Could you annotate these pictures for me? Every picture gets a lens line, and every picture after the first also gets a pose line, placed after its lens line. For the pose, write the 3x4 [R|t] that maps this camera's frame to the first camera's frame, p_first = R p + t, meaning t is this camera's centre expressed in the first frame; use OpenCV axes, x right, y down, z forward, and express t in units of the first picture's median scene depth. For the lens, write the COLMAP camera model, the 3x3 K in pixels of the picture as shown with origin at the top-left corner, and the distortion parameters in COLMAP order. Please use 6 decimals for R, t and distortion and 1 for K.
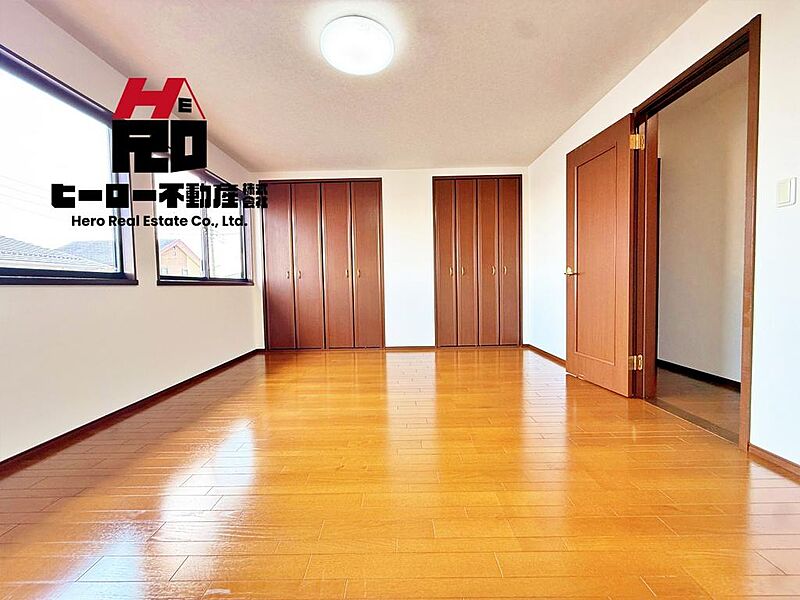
lens RADIAL K [[320.3, 0, 397.8], [0, 320.3, 299.6], [0, 0, 1]] dist [-0.001138, 0.000111]
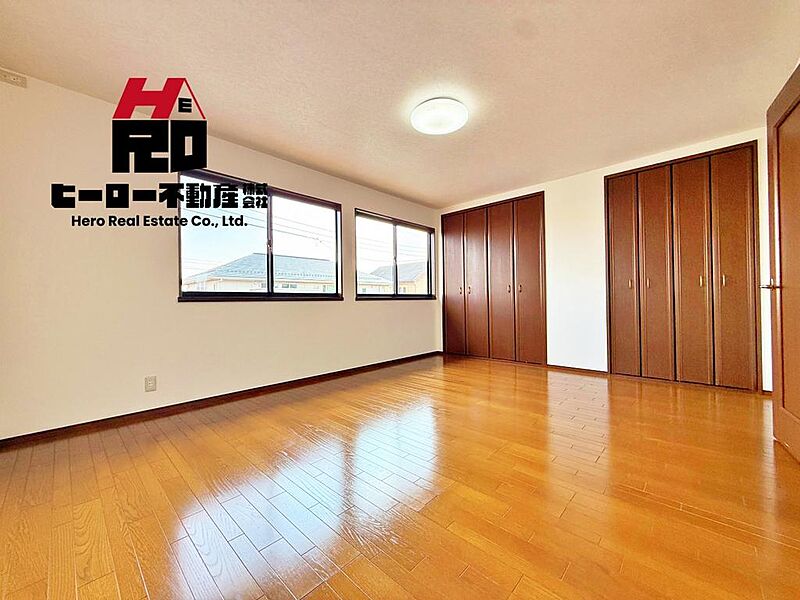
lens RADIAL K [[322.9, 0, 397.9], [0, 322.9, 297.1], [0, 0, 1]] dist [0.016255, 0.000234]
pose [[0.732308, 0.000397, -0.680974, 0.298316], [-0.029005, 0.999111, -0.030608, -0.010542], [0.680356, 0.042166, 0.731668, -0.020748]]
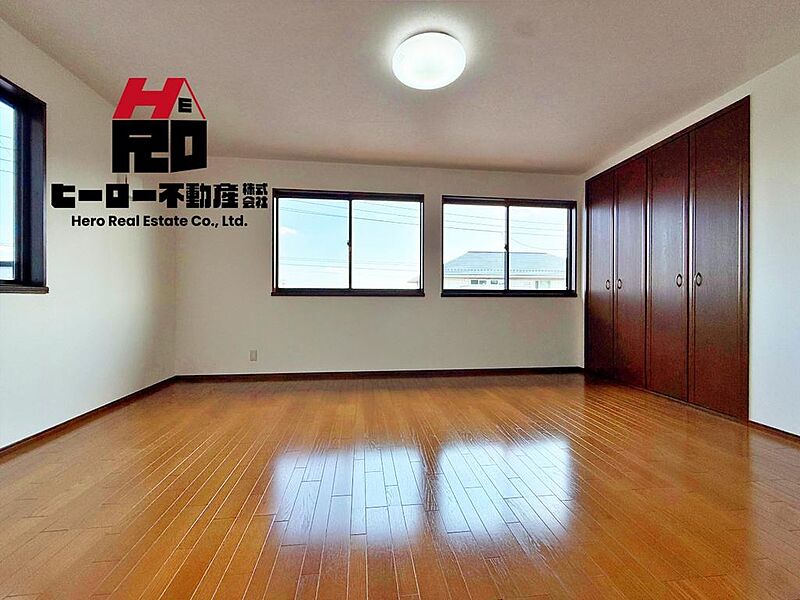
lens RADIAL K [[320.3, 0, 397.8], [0, 320.3, 299.6], [0, 0, 1]] dist [-0.001138, 0.000111]
pose [[0.127597, 0.021356, -0.991596, 0.402204], [-0.047045, 0.998773, 0.015457, -0.026755], [0.990710, 0.044677, 0.128445, 0.371348]]
